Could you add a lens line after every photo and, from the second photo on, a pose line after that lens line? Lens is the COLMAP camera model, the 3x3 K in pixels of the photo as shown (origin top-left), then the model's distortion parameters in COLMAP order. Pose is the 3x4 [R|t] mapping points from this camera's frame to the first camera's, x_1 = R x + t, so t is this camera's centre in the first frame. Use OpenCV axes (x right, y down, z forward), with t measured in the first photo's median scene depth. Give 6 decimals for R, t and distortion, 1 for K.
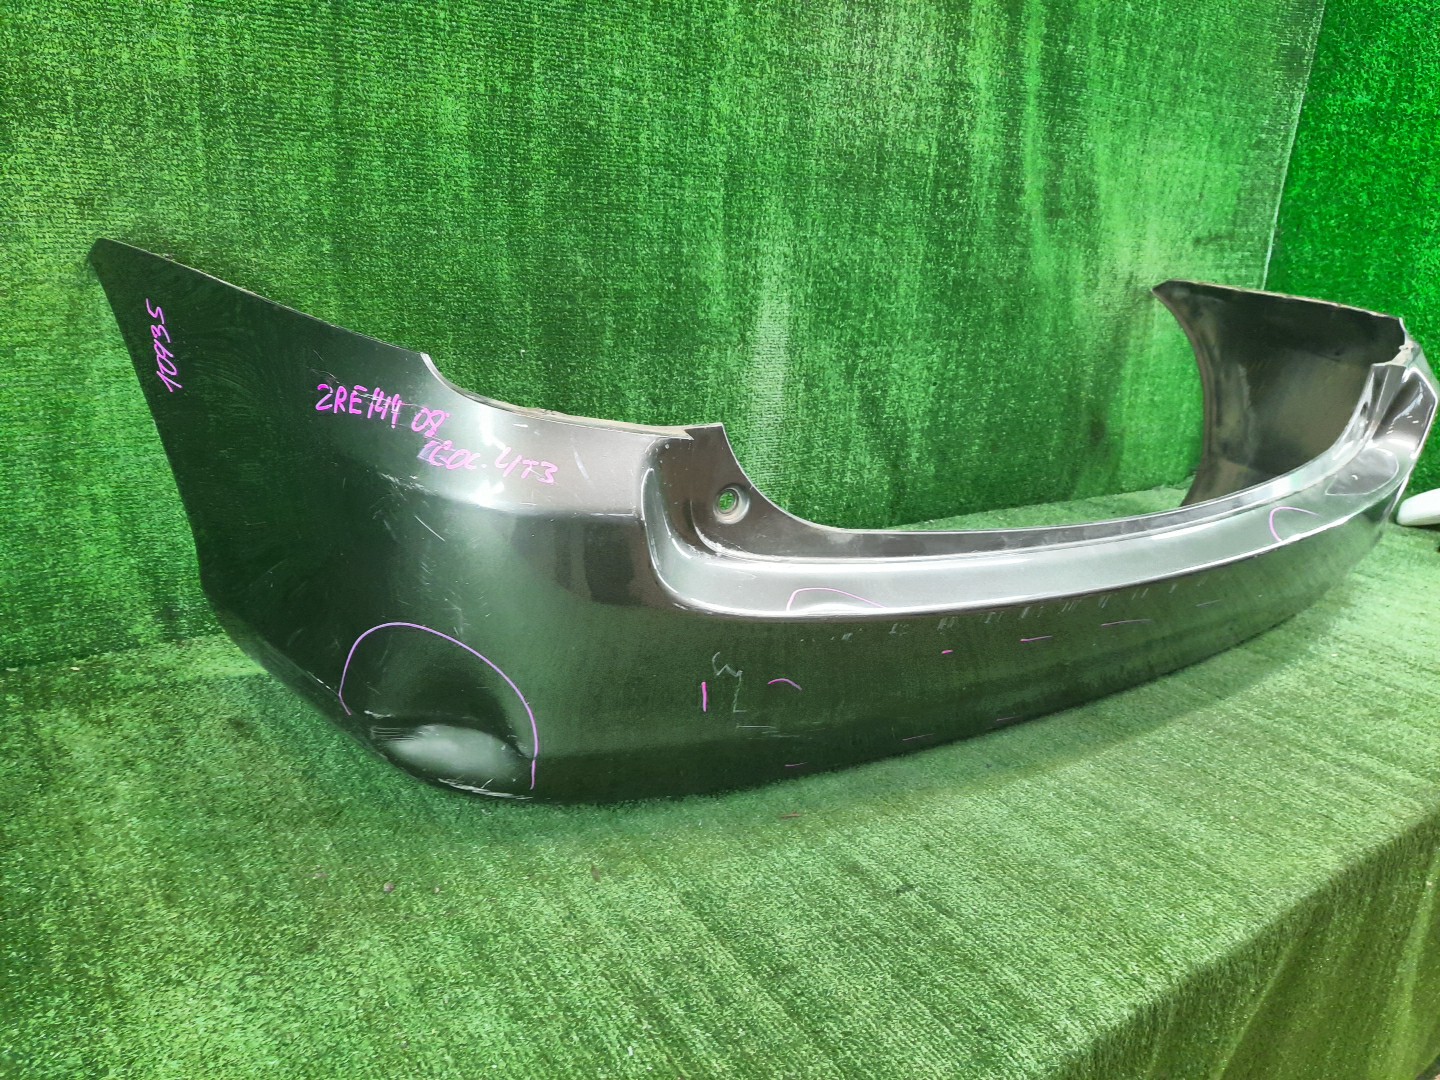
lens RADIAL K [[1059.3, 0, 720.0], [0, 1059.3, 540.0], [0, 0, 1]] dist [0.021974, -0.005377]
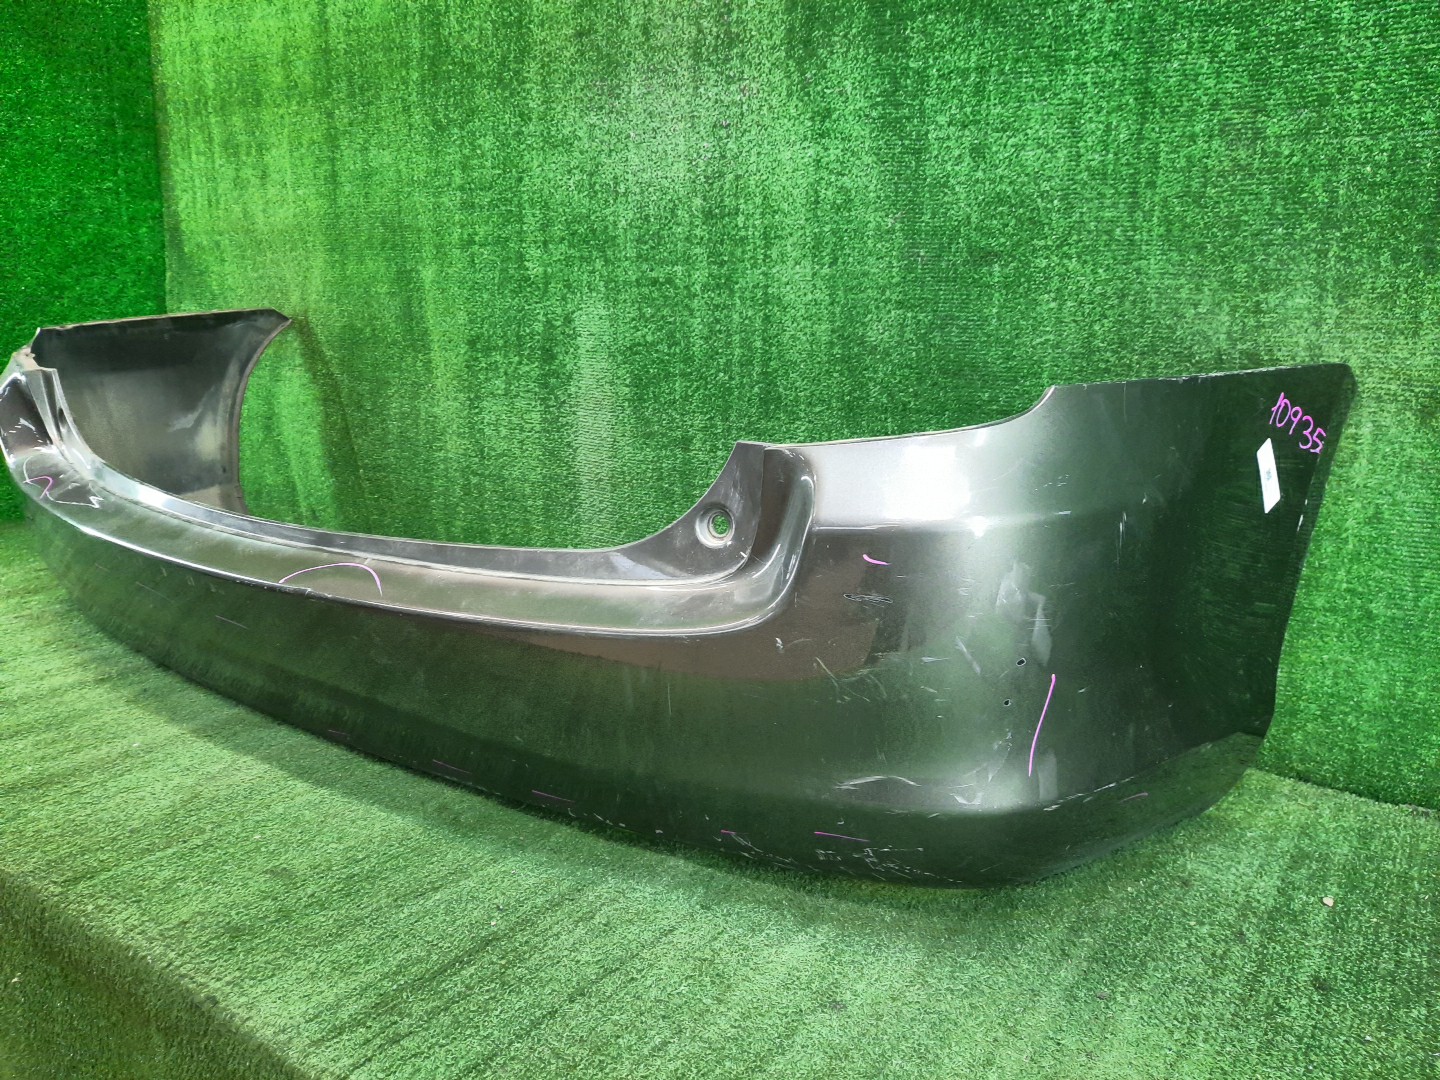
lens RADIAL K [[1048.3, 0, 720.0], [0, 1048.3, 540.0], [0, 0, 1]] dist [0.031143, -0.002080]
pose [[0.336850, 0.134653, -0.931880, 1.159326], [-0.306777, 0.951410, 0.026583, -0.128390], [0.890180, 0.276925, 0.361791, 0.830223]]
